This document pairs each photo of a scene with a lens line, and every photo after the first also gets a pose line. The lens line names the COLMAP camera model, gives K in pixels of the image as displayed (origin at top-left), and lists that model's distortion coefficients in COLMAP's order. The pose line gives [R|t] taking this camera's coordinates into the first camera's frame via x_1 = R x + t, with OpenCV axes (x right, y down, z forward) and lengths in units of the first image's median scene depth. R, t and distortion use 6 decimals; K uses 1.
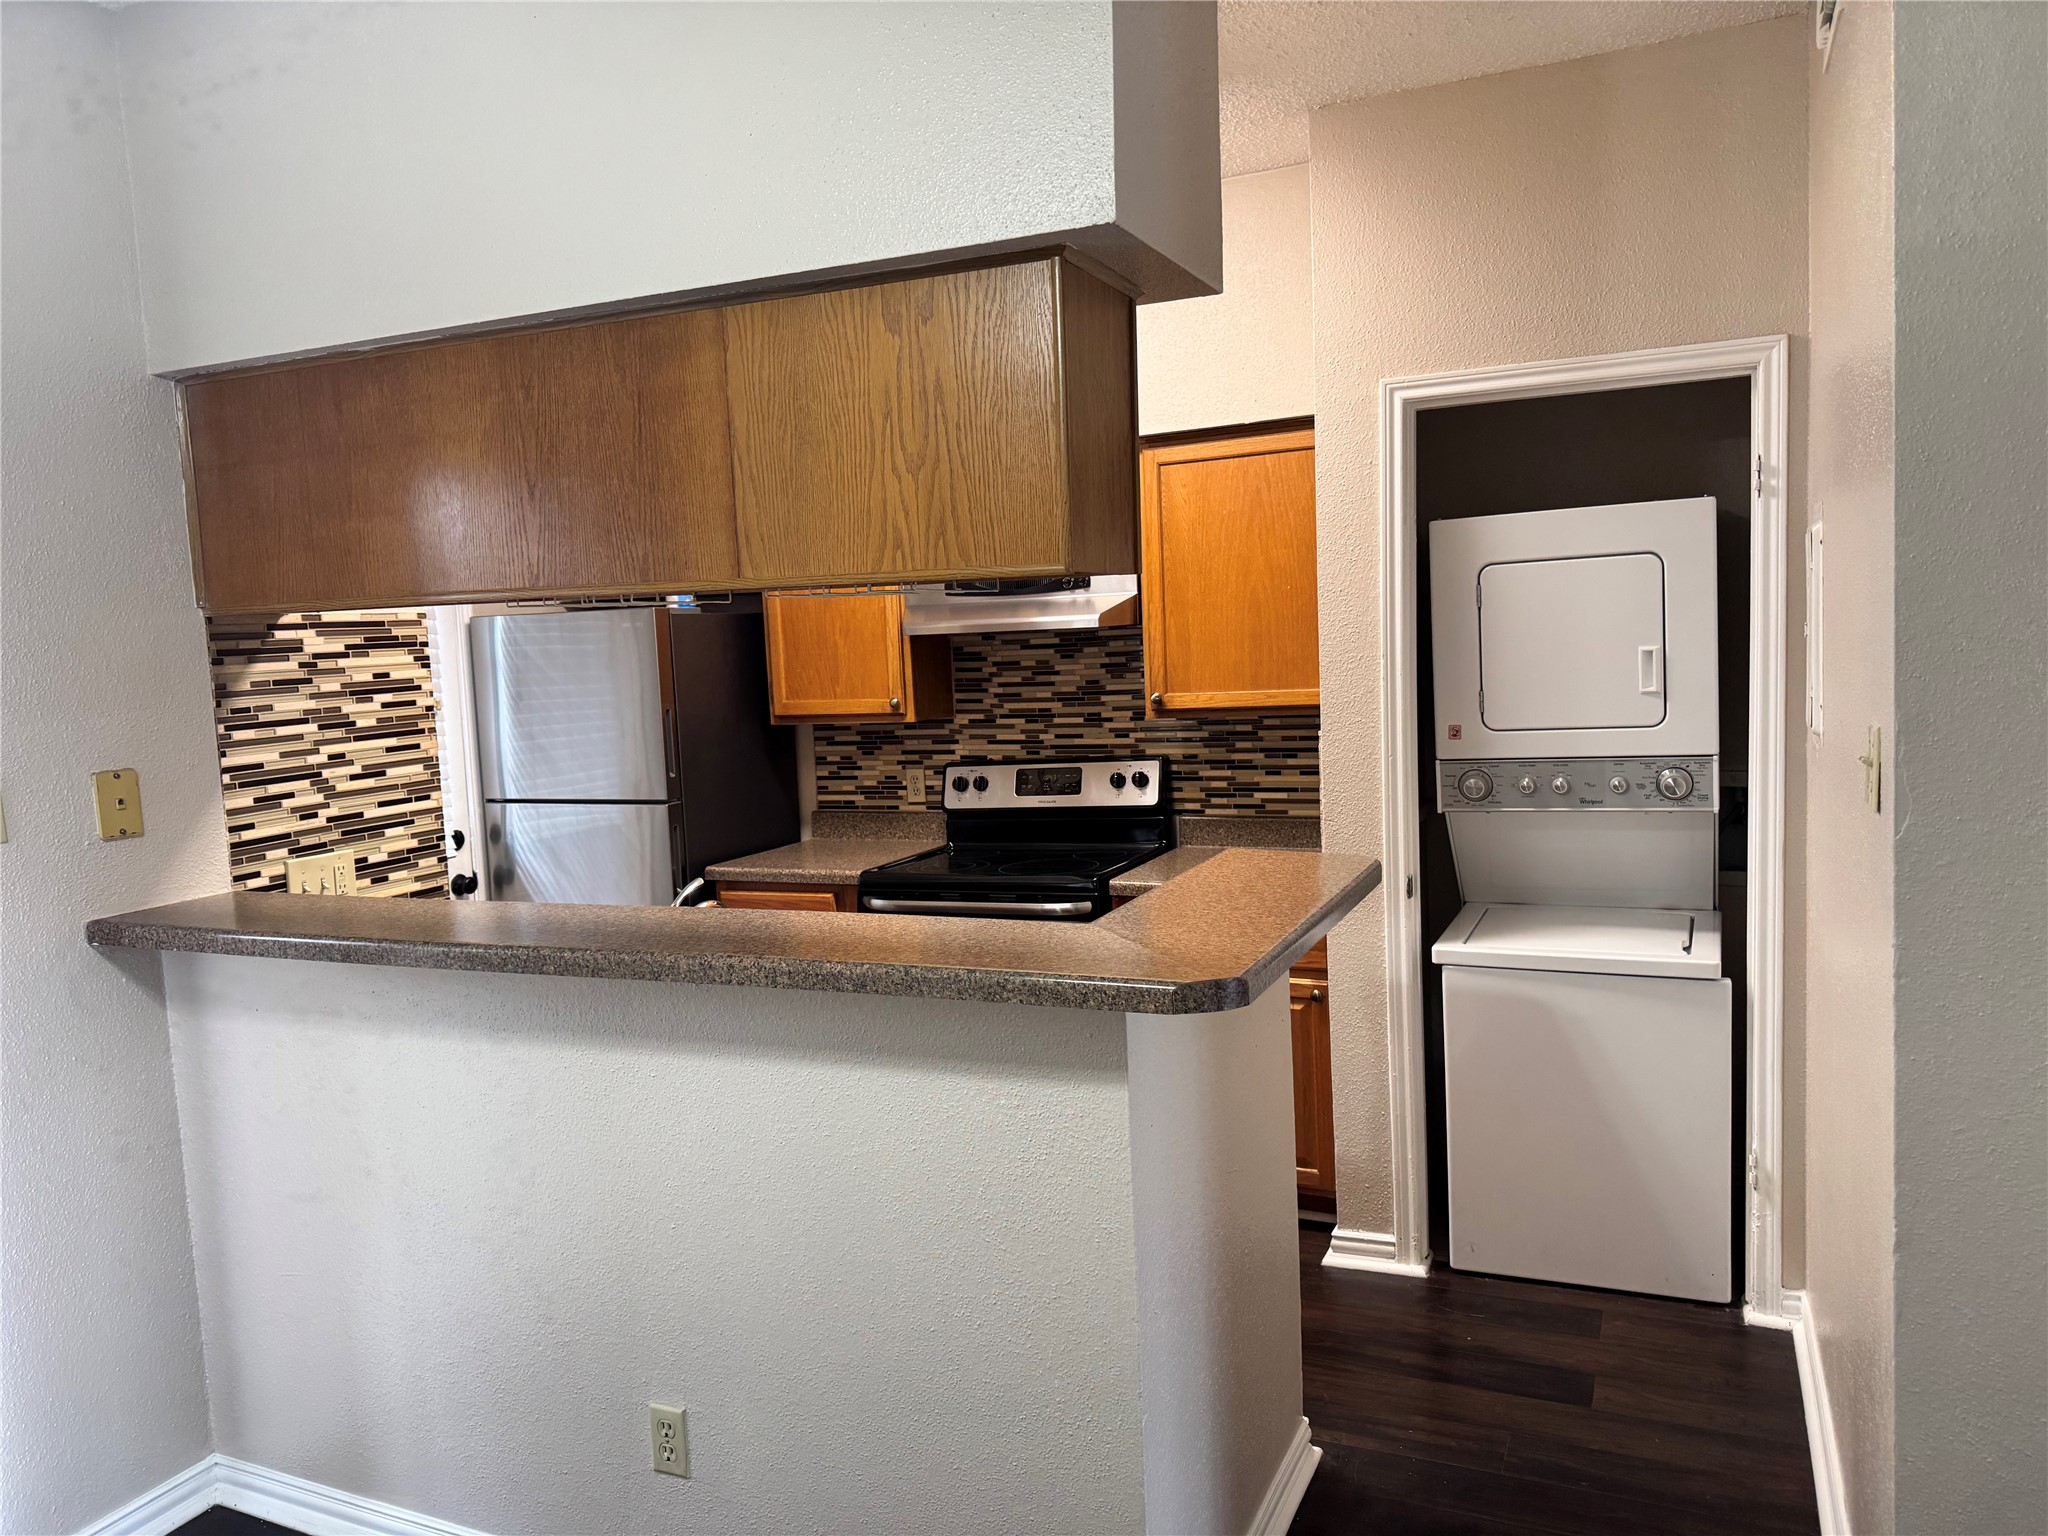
lens RADIAL K [[1464.2, 0, 1024.0], [0, 1464.2, 768.0], [0, 0, 1]] dist [0.110832, -0.215374]
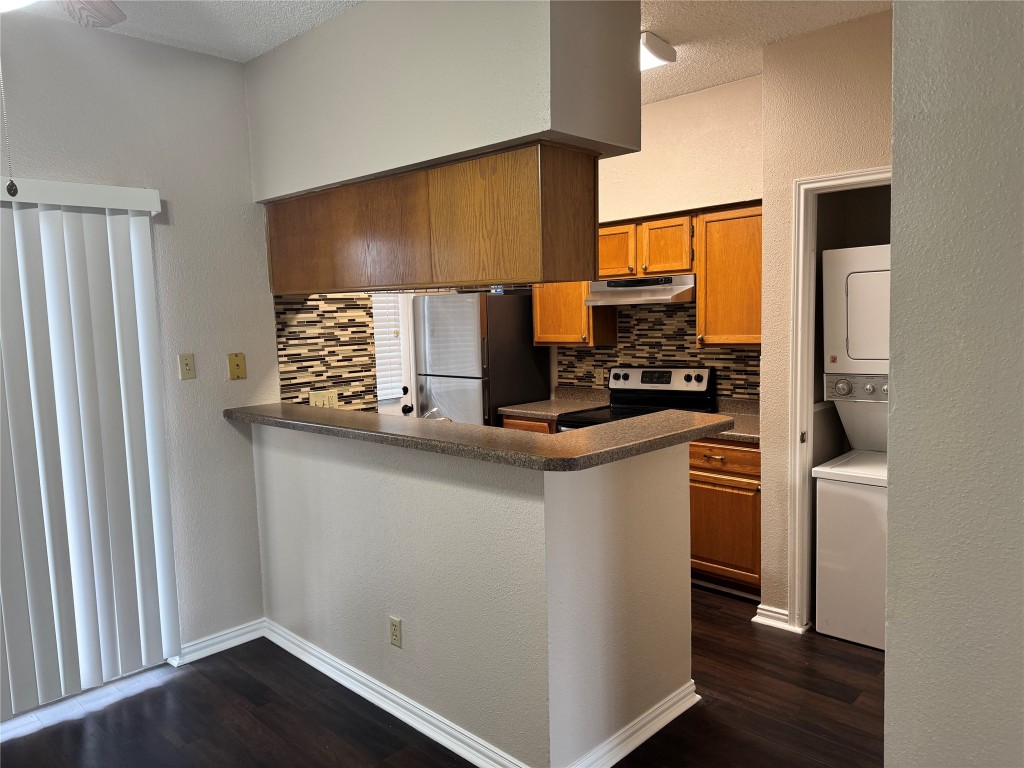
lens RADIAL K [[732.1, 0, 512.0], [0, 732.1, 384.0], [0, 0, 1]] dist [0.110832, -0.215374]
pose [[0.940122, 0.048865, -0.337318, 0.223321], [-0.042394, 0.998749, 0.026526, 0.000047], [0.338193, -0.010638, 0.941017, -0.059640]]
